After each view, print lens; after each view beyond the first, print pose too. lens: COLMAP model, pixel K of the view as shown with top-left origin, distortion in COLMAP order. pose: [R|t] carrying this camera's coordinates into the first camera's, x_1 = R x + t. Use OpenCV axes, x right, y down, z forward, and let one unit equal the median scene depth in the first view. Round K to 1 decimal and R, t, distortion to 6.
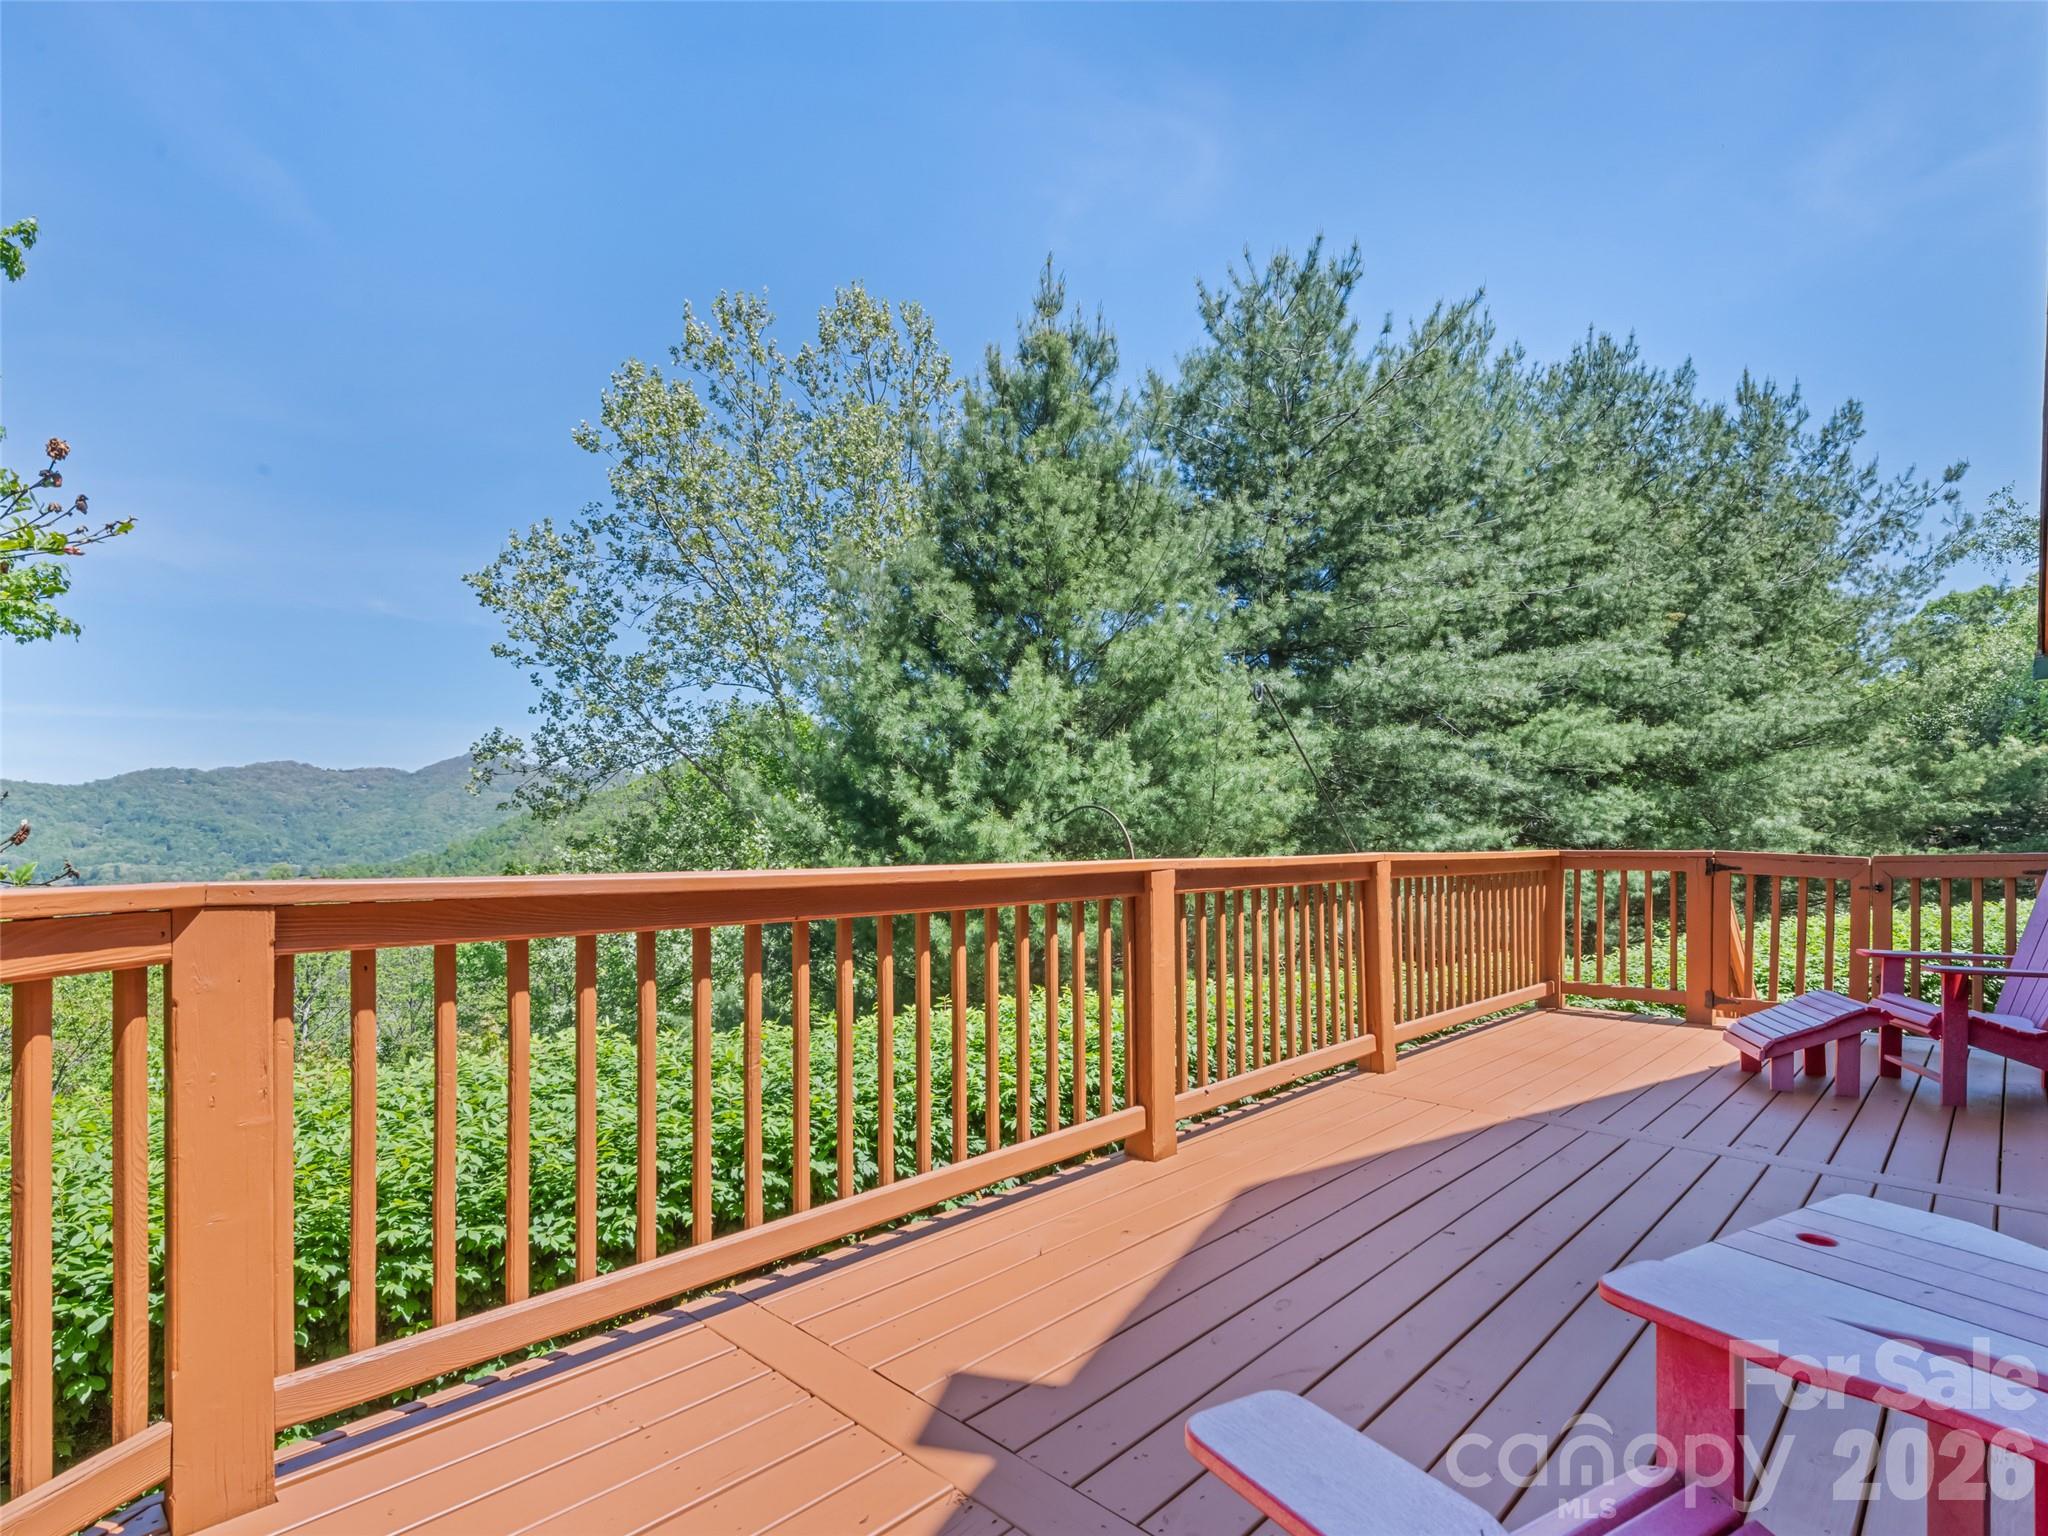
lens RADIAL K [[1021.2, 0, 1037.4], [0, 1021.2, 833.2], [0, 0, 1]] dist [0.000693, 0.000572]
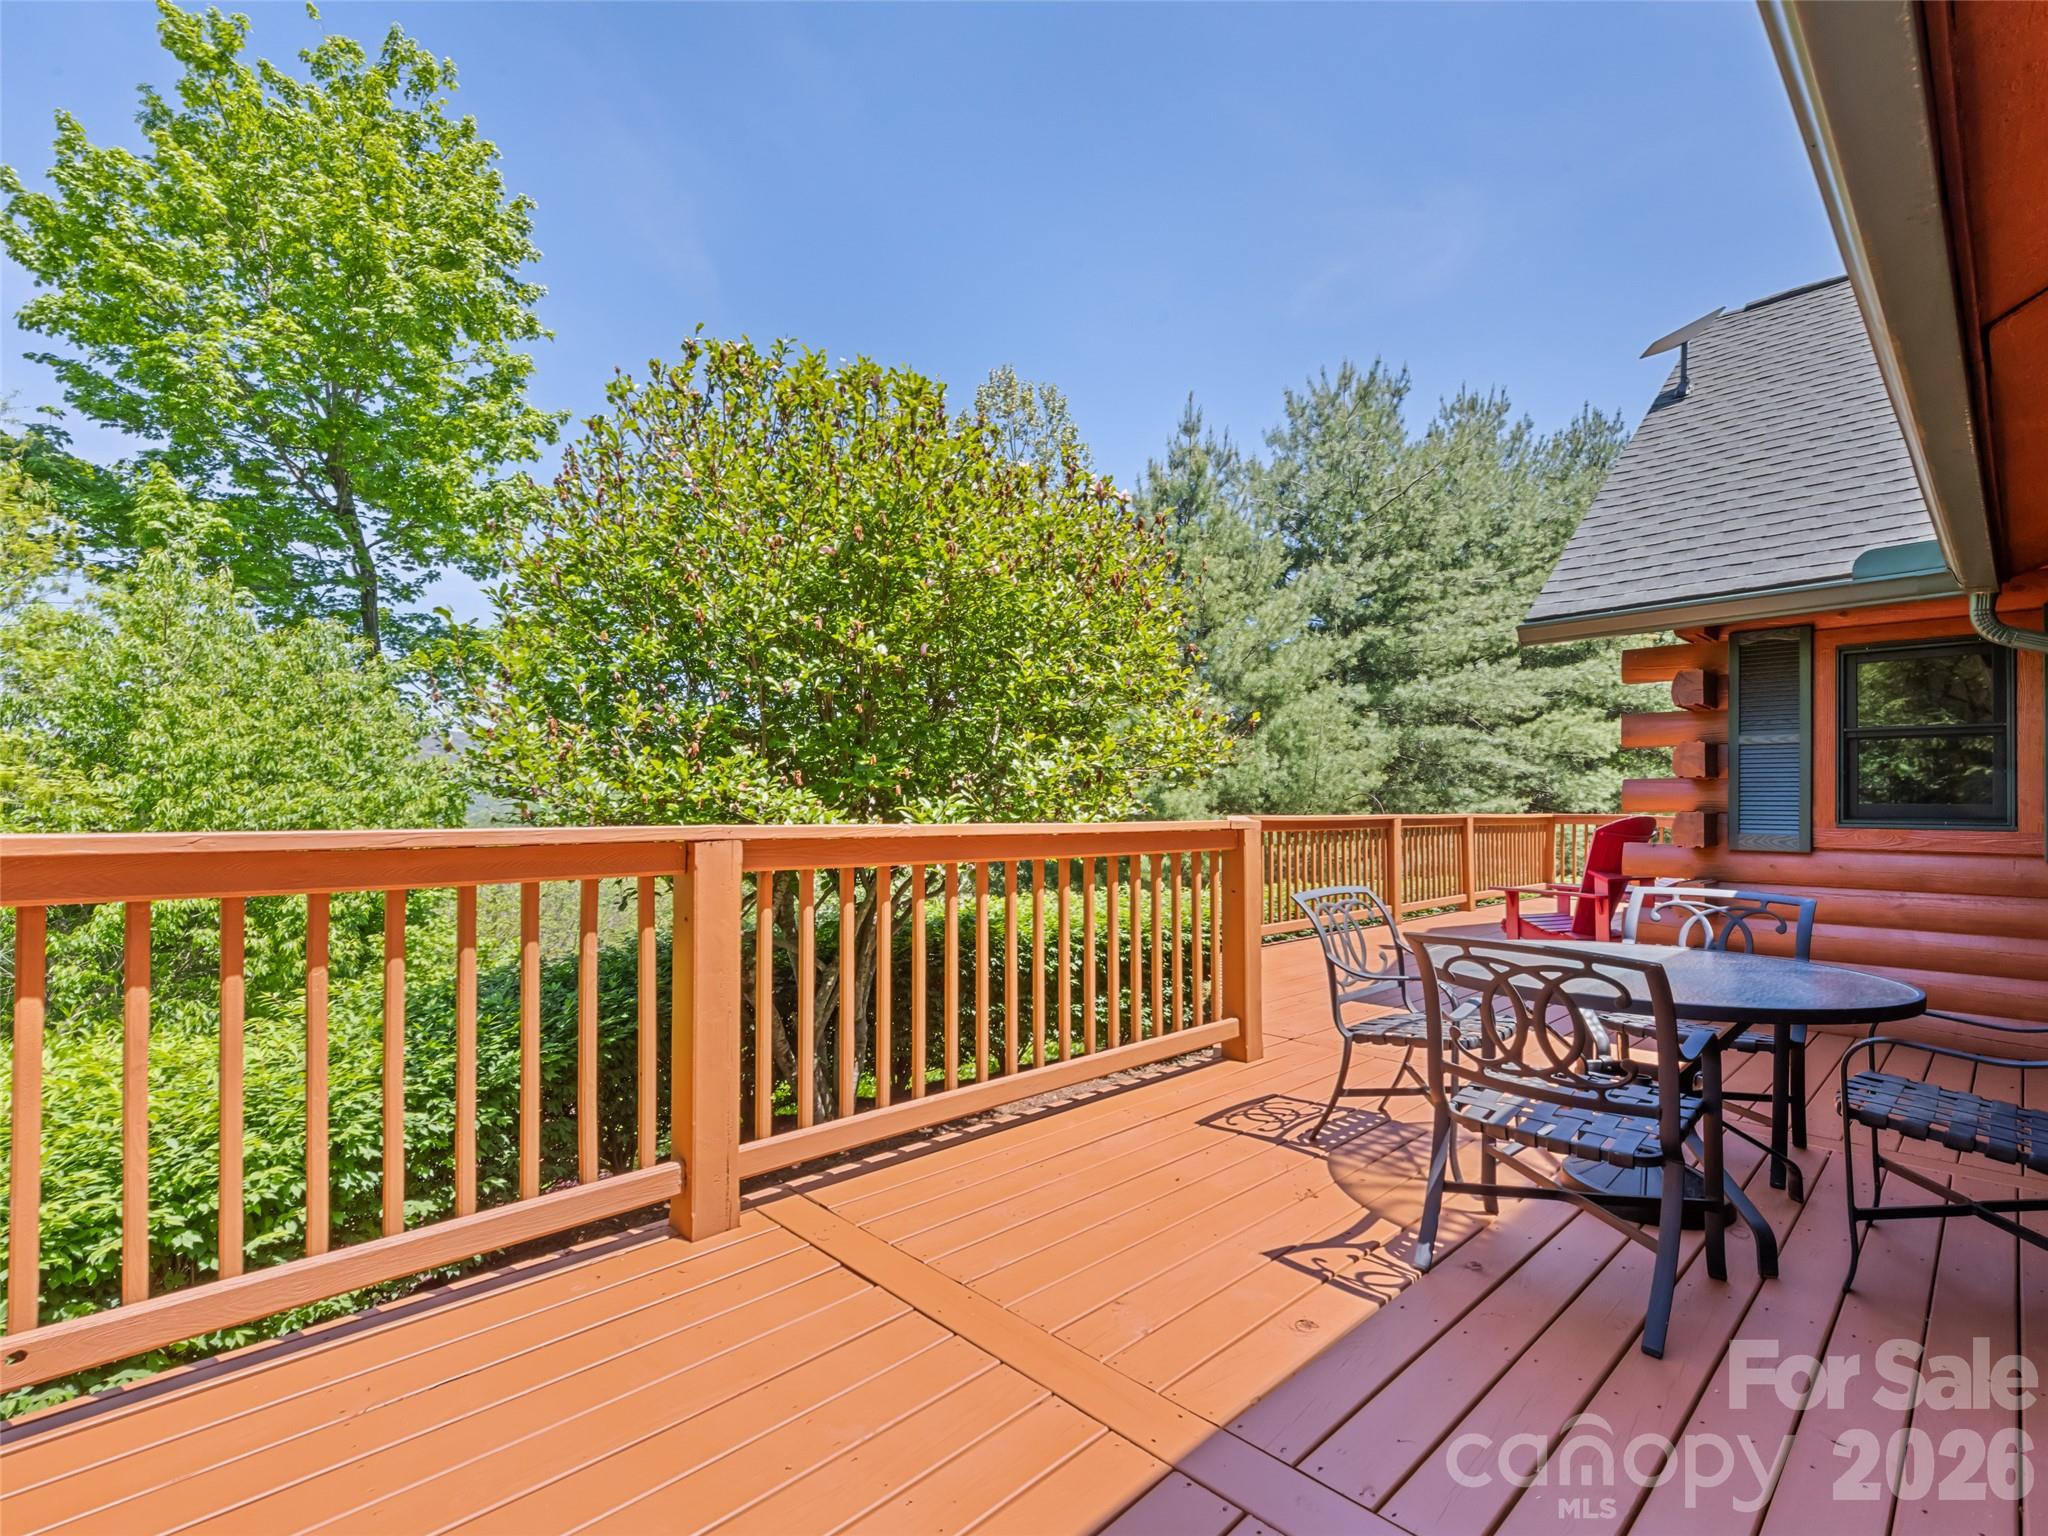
lens RADIAL K [[981.7, 0, 1018.4], [0, 981.7, 768.7], [0, 0, 1]] dist [0.013499, -0.000936]
pose [[0.999268, 0.009831, -0.036969, -0.160203], [-0.010845, 0.999568, -0.027324, -0.002929], [0.036685, 0.027705, 0.998943, -0.335987]]
